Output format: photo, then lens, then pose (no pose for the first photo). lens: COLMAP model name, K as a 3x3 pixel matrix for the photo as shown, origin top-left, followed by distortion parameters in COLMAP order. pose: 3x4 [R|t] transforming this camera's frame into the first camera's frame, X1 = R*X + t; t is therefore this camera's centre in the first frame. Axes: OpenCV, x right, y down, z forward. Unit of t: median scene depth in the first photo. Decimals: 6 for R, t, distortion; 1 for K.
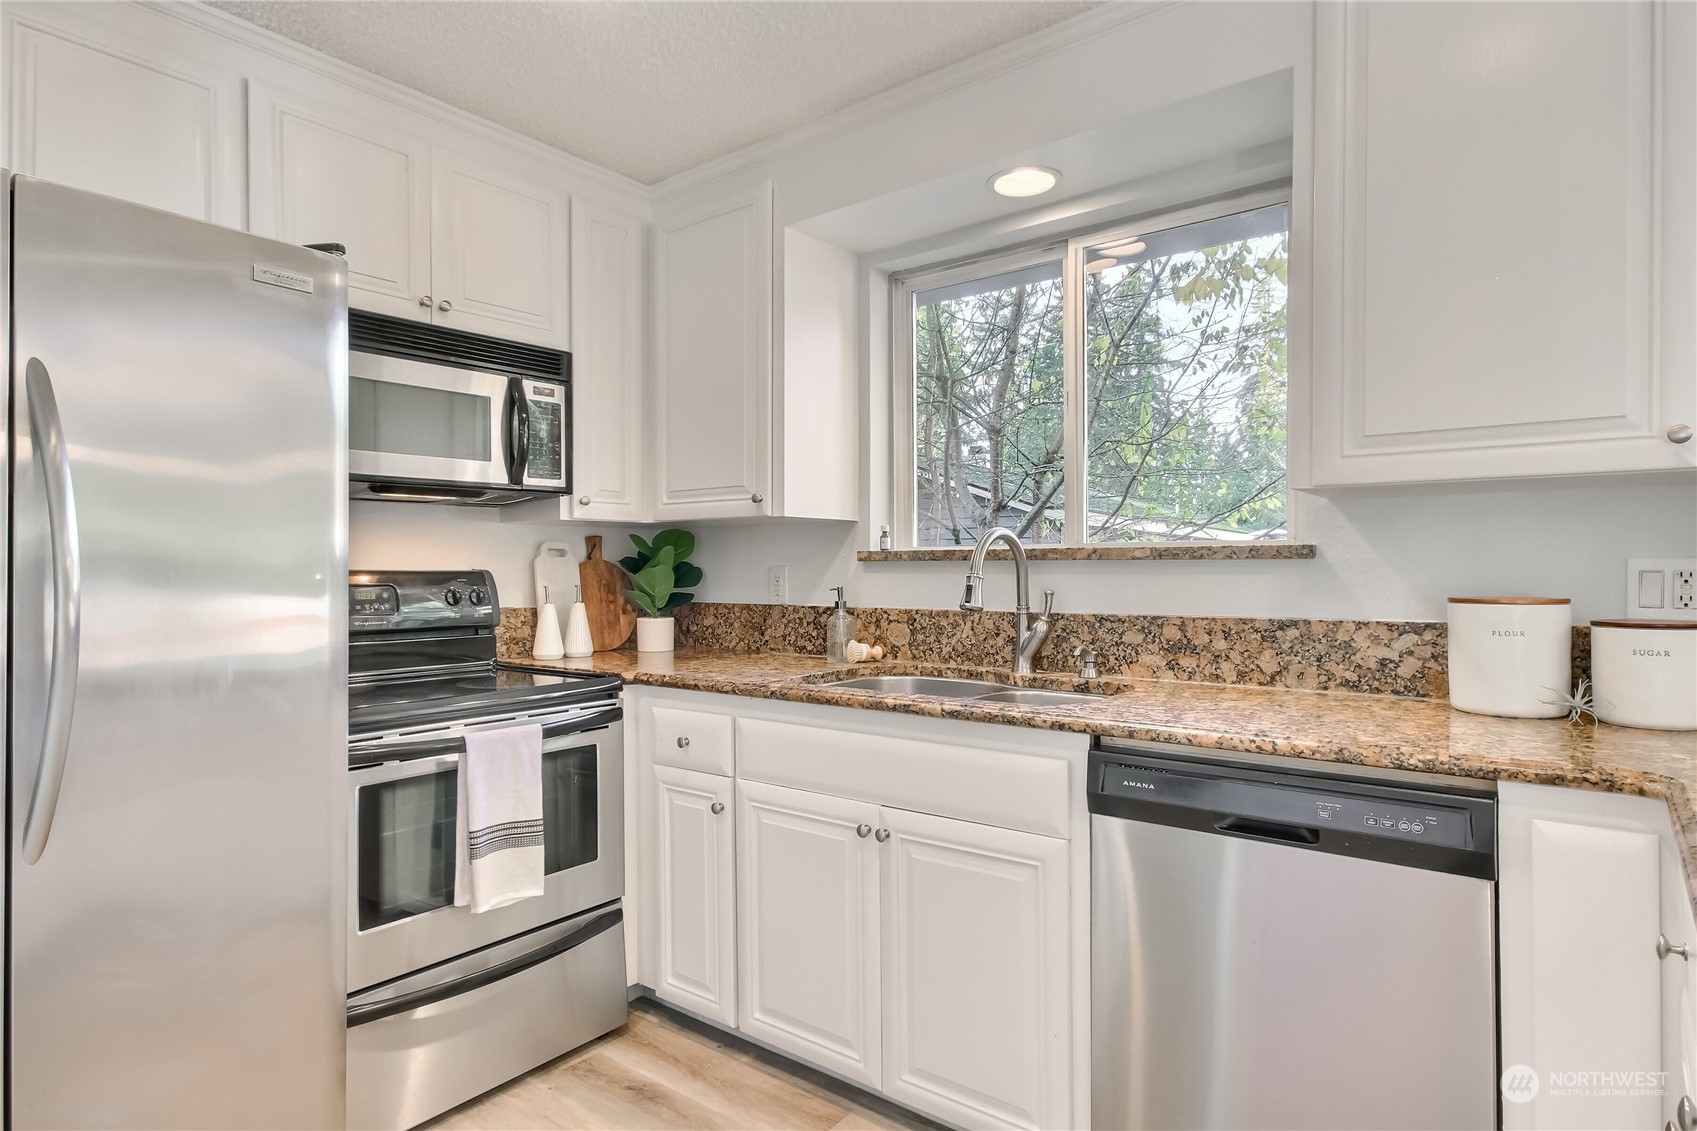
lens RADIAL K [[937.0, 0, 850.0], [0, 937.0, 566.8], [0, 0, 1]] dist [0.014652, 0.001793]
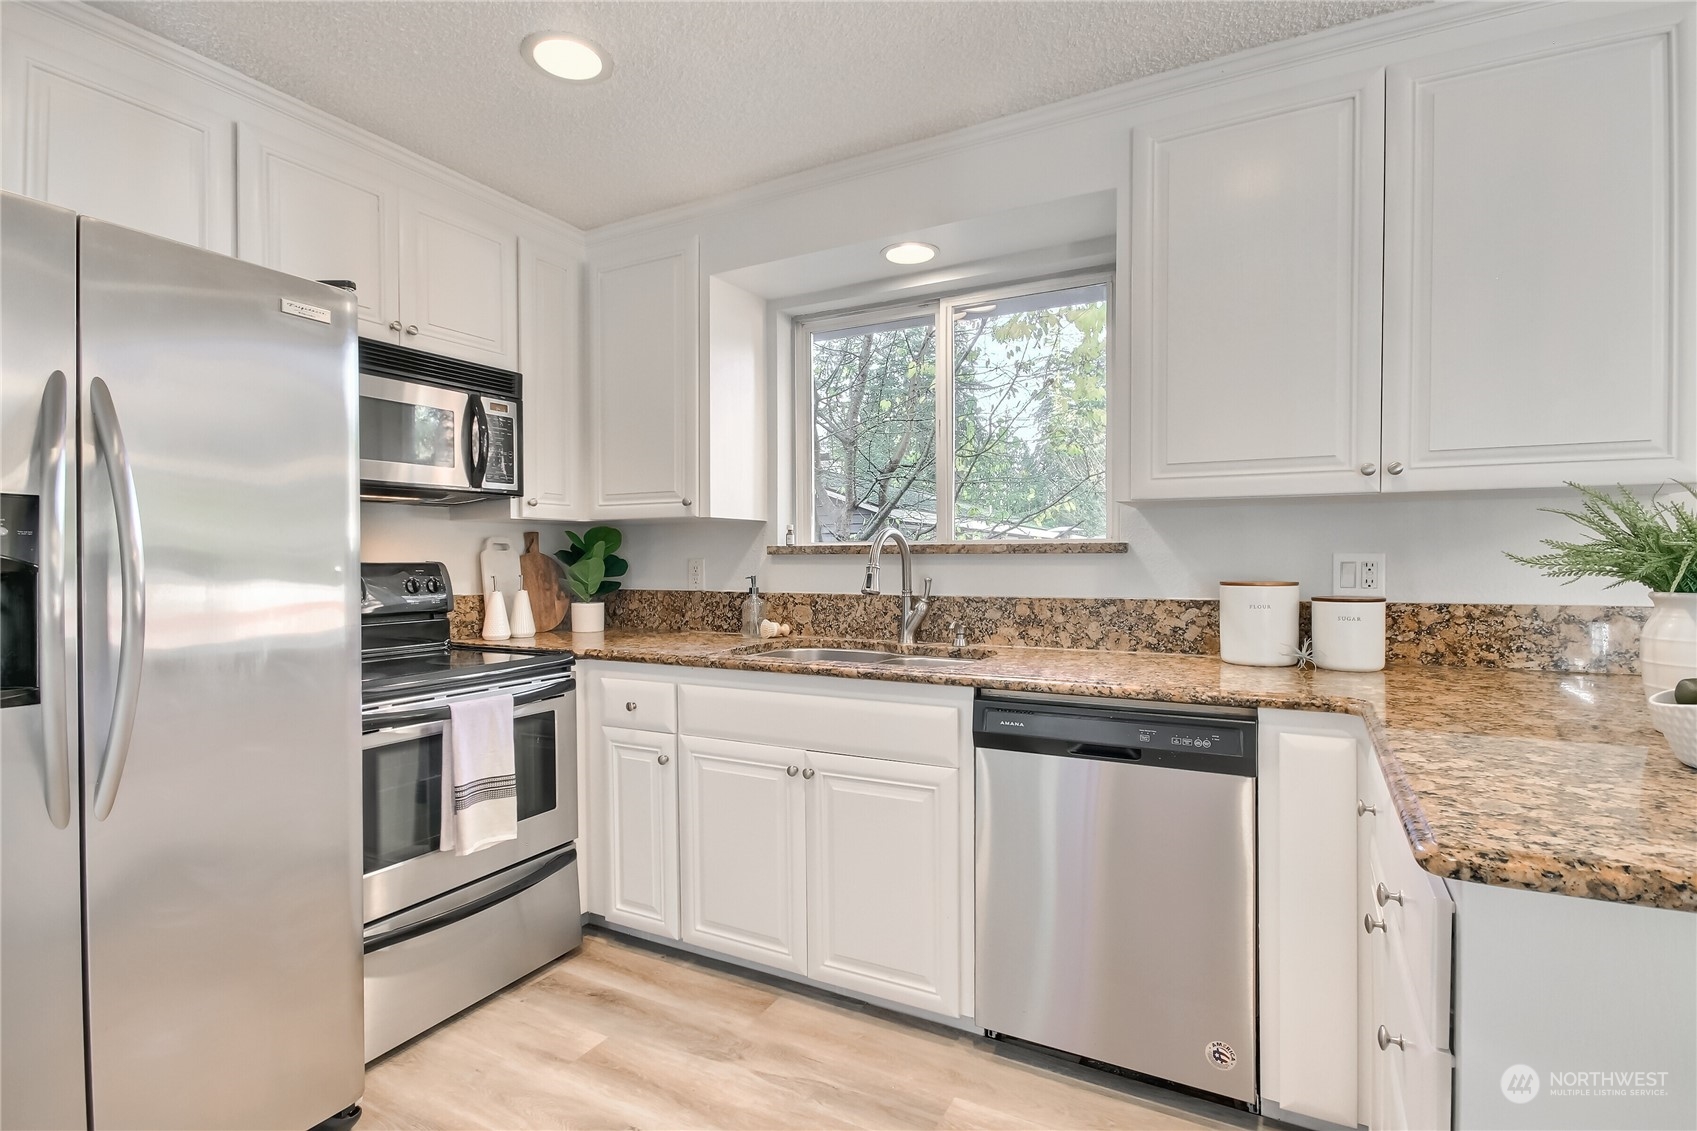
lens RADIAL K [[822.3, 0, 848.5], [0, 822.3, 565.5], [0, 0, 1]] dist [0.003552, 0.000410]
pose [[0.985925, -0.001858, 0.167178, -0.078422], [0.000287, 0.999956, 0.009419, -0.001965], [-0.167188, -0.009239, 0.985882, -0.073684]]
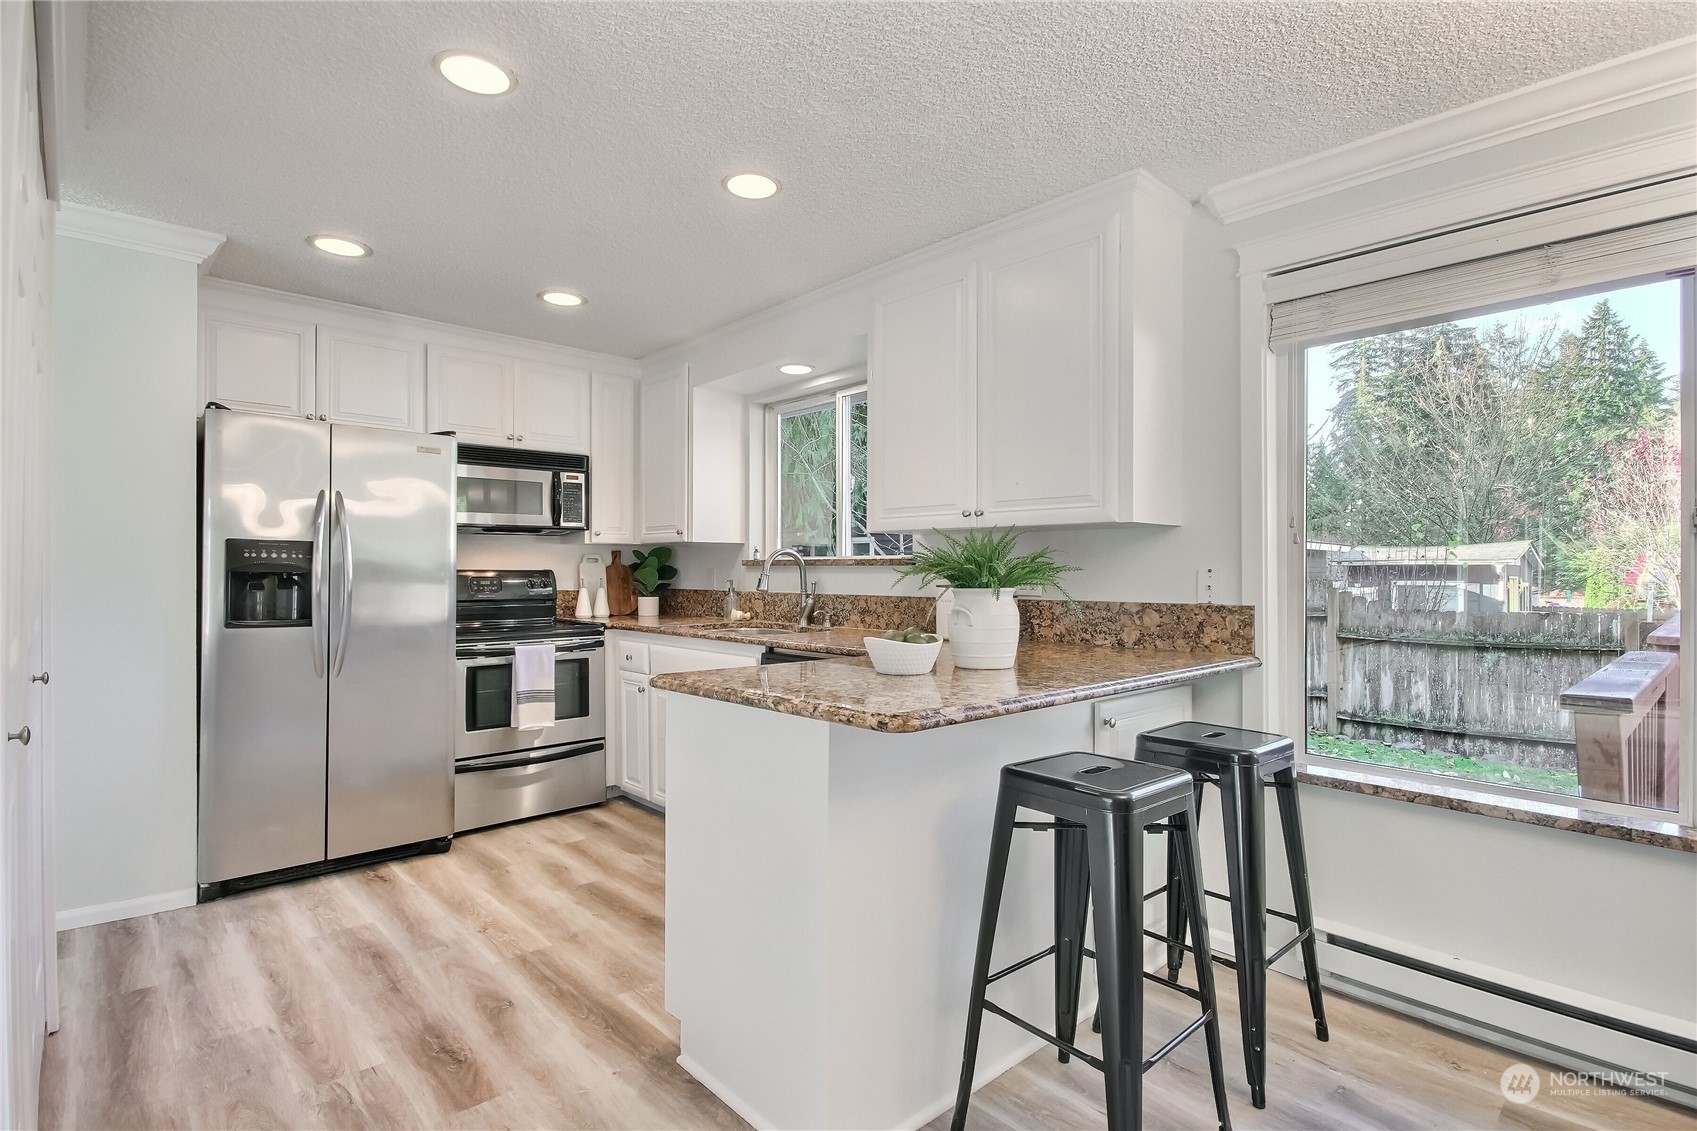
lens RADIAL K [[802.4, 0, 845.0], [0, 802.4, 565.5], [0, 0, 1]] dist [0.013013, -0.014447]
pose [[0.987948, 0.002664, -0.154766, 0.522263], [-0.003010, 0.999993, -0.002000, -0.004328], [0.154760, 0.002442, 0.987949, -0.587963]]
